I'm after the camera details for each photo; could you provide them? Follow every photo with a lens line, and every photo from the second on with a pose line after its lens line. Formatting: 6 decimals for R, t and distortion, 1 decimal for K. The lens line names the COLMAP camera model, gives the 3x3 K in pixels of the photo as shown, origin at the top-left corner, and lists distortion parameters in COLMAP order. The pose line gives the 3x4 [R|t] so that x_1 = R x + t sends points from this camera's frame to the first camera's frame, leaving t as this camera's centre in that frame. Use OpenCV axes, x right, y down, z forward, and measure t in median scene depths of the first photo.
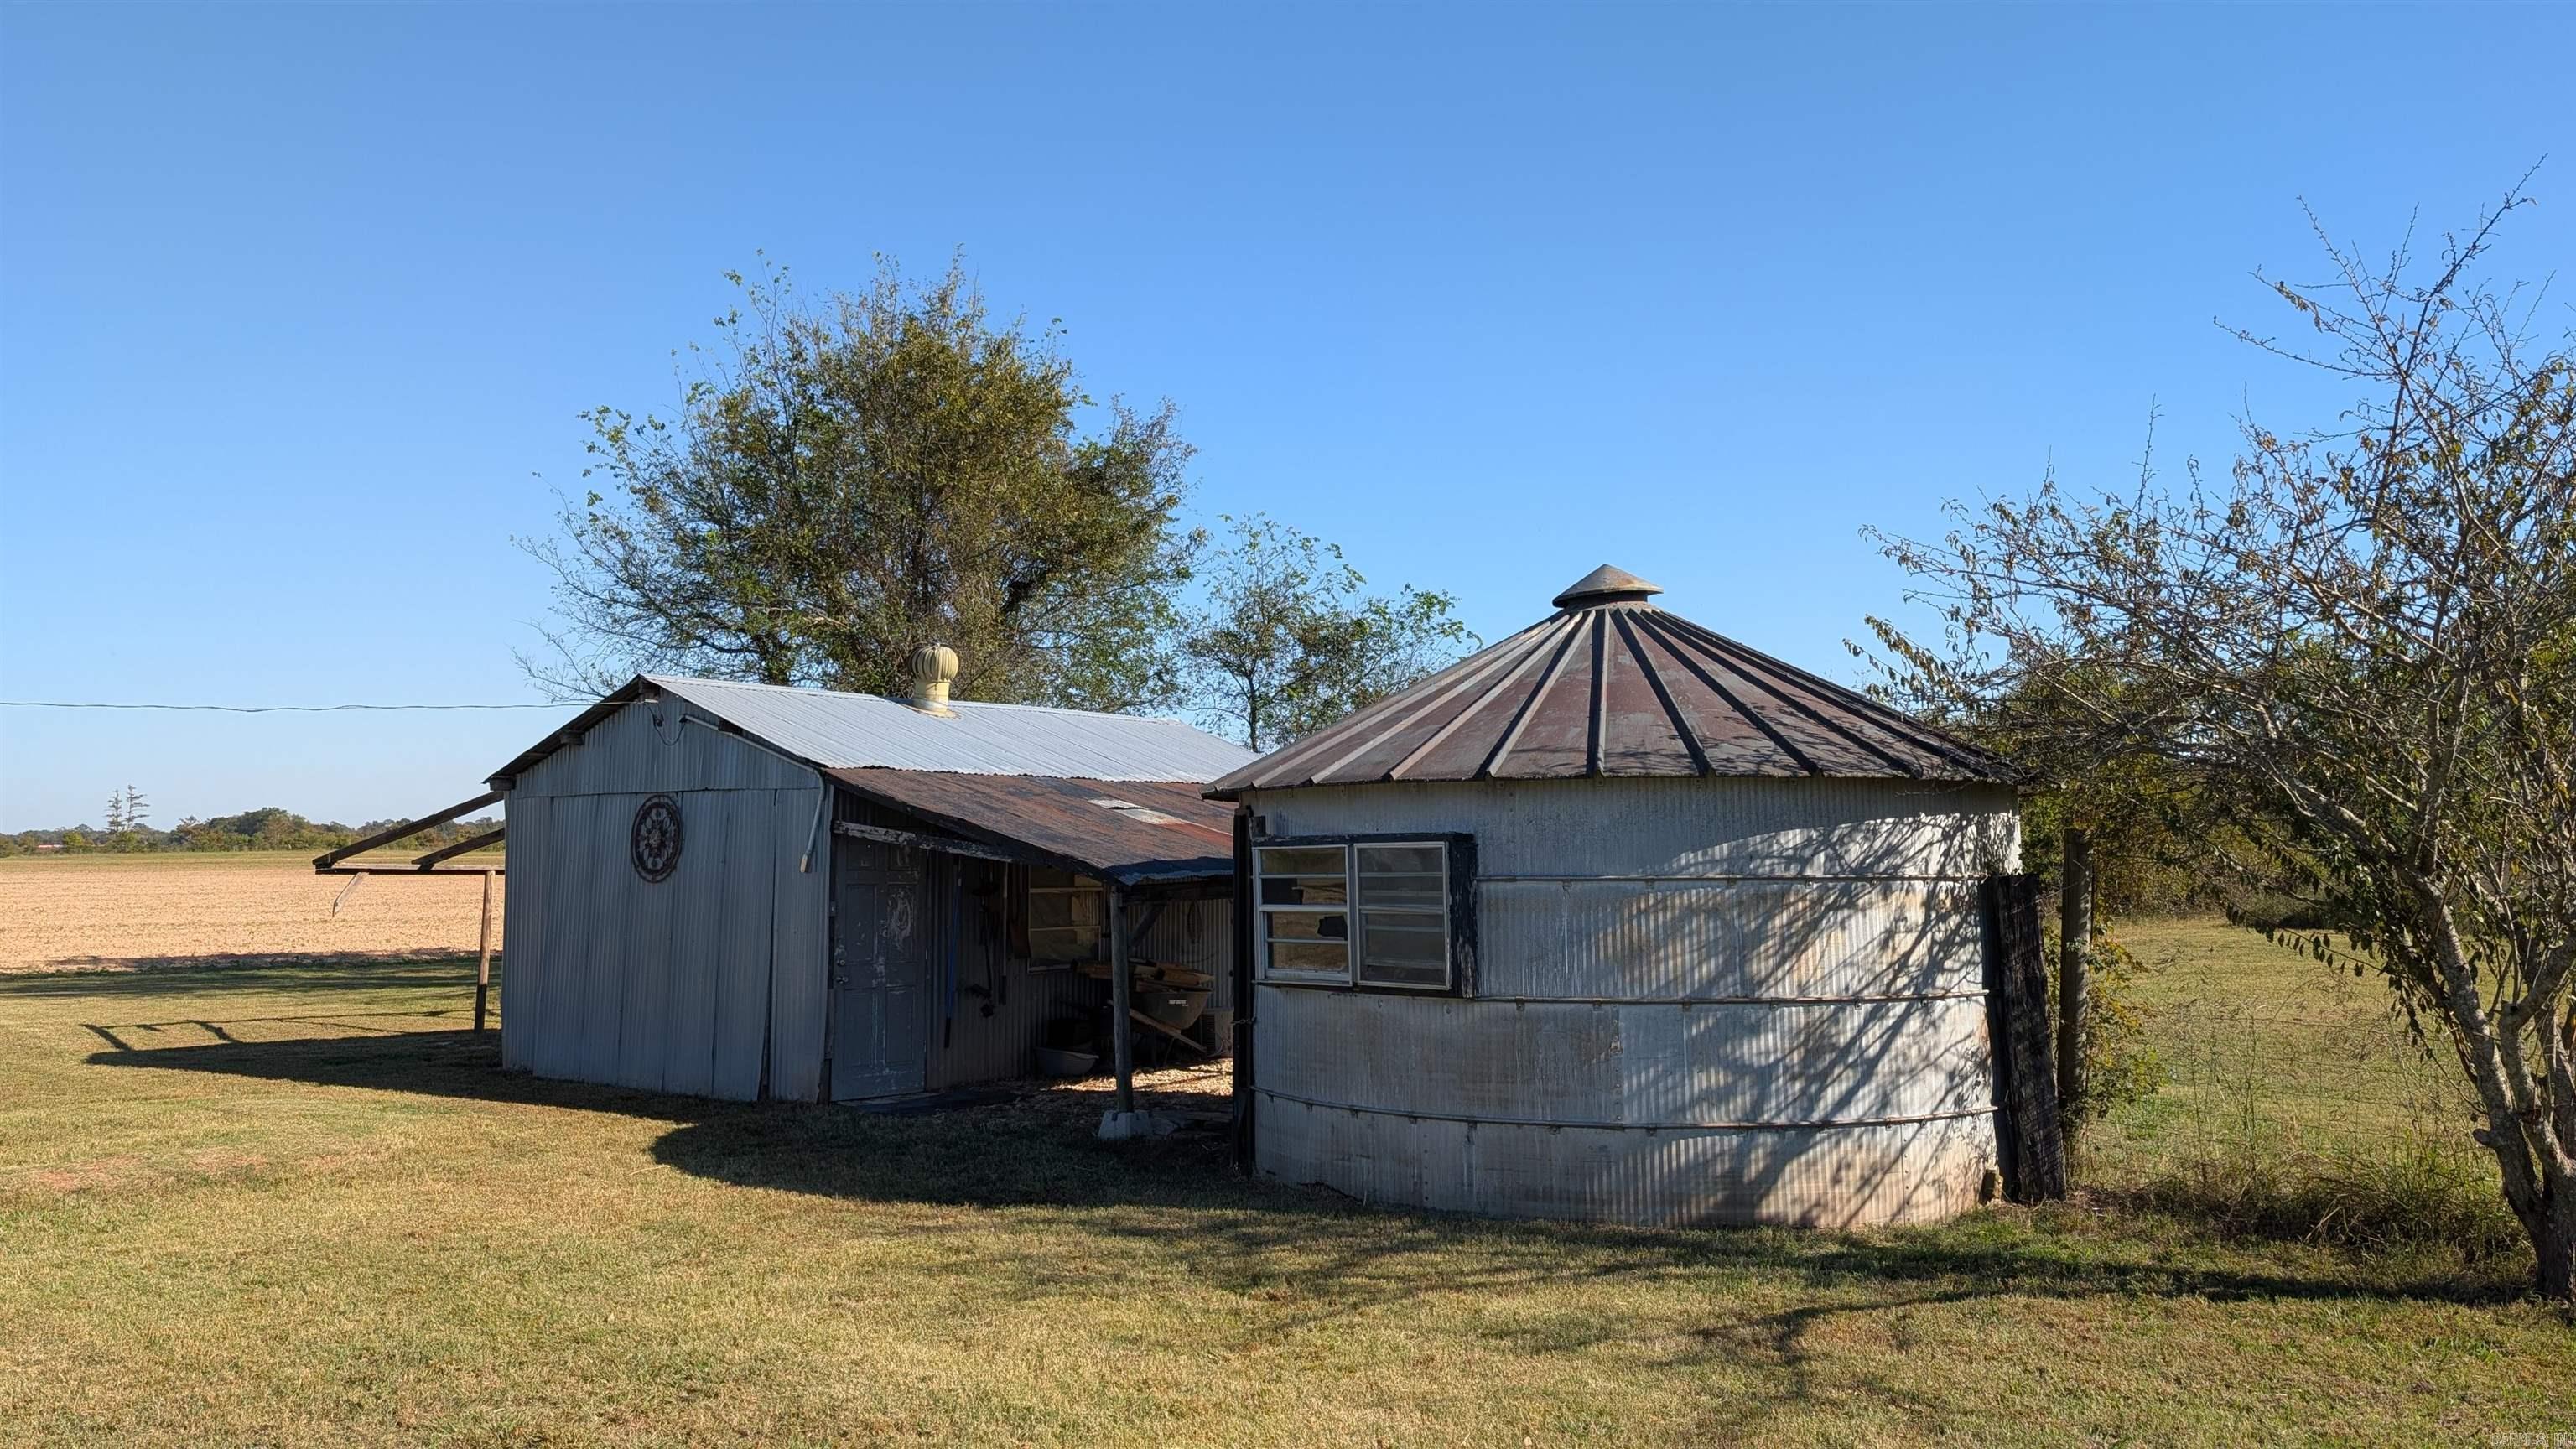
lens RADIAL K [[1902.5, 0, 1291.9], [0, 1902.5, 711.4], [0, 0, 1]] dist [0.039845, -0.002129]
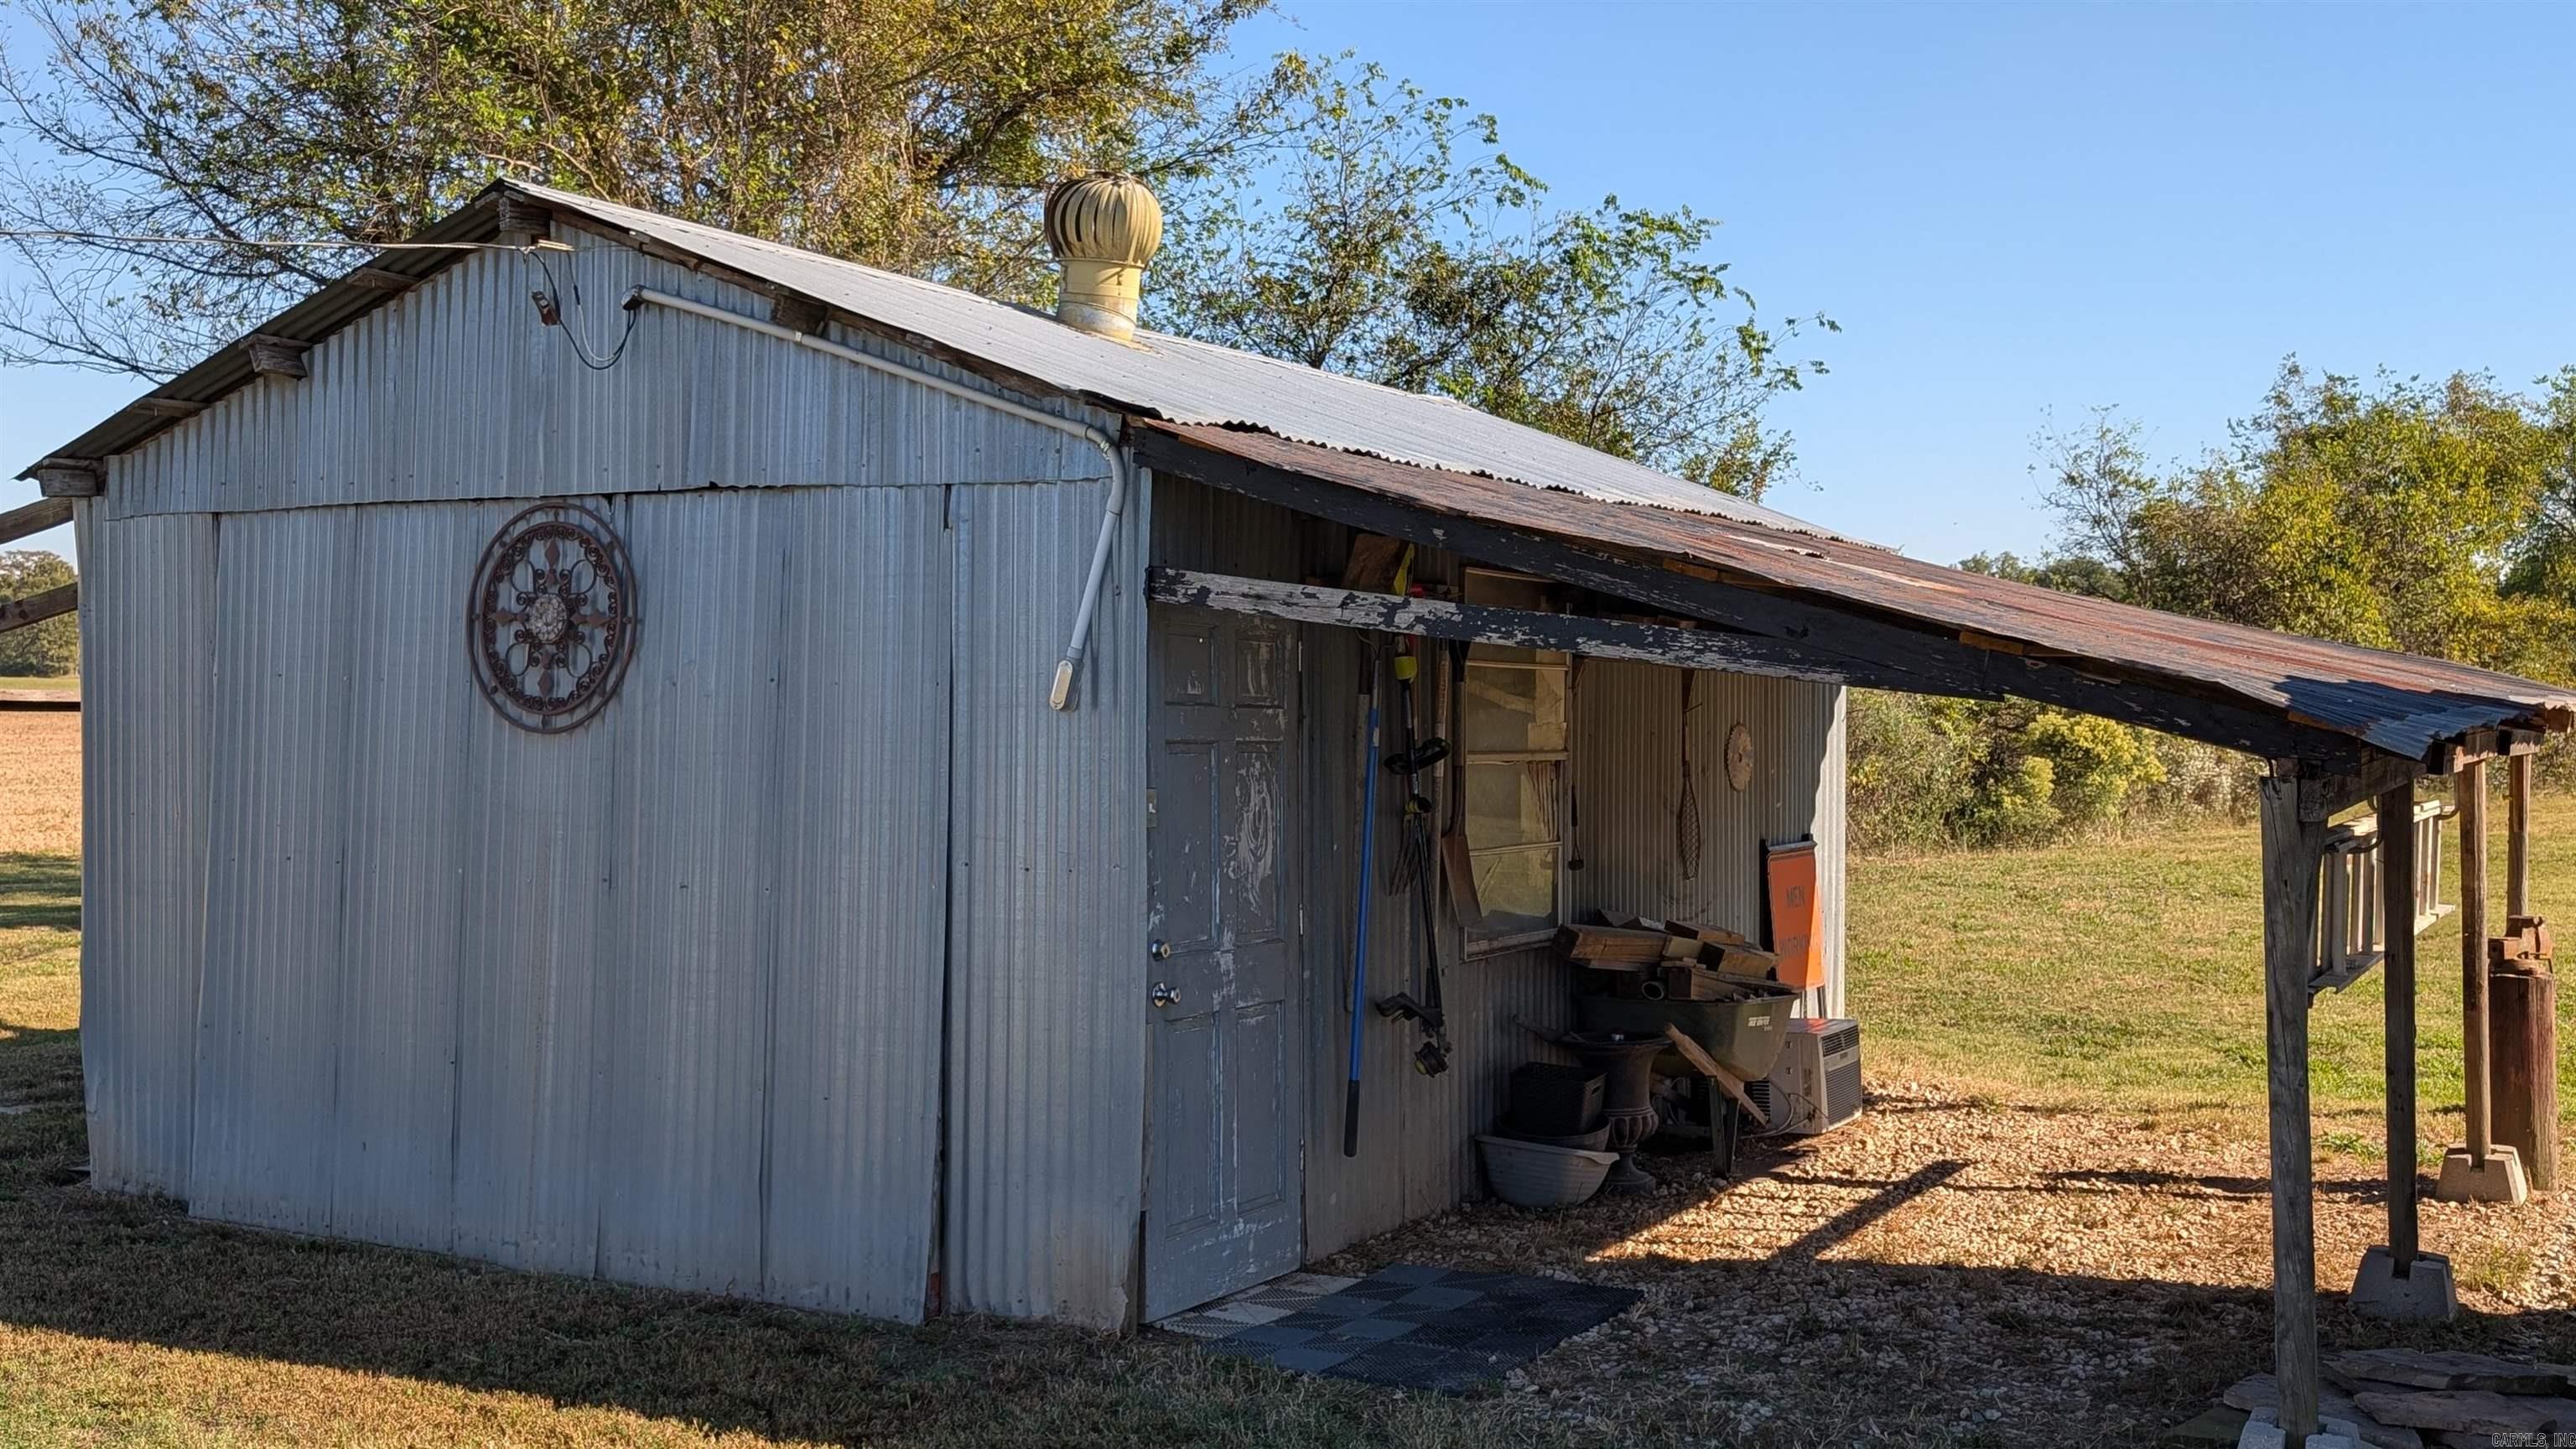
lens RADIAL K [[2591.5, 0, 1286.6], [0, 2591.5, 725.3], [0, 0, 1]] dist [0.030227, 0.000000]
pose [[0.989197, 0.005559, 0.146484, -0.265904], [-0.018683, 0.995912, 0.088372, 0.039576], [-0.145394, -0.090154, 0.985258, 0.468218]]
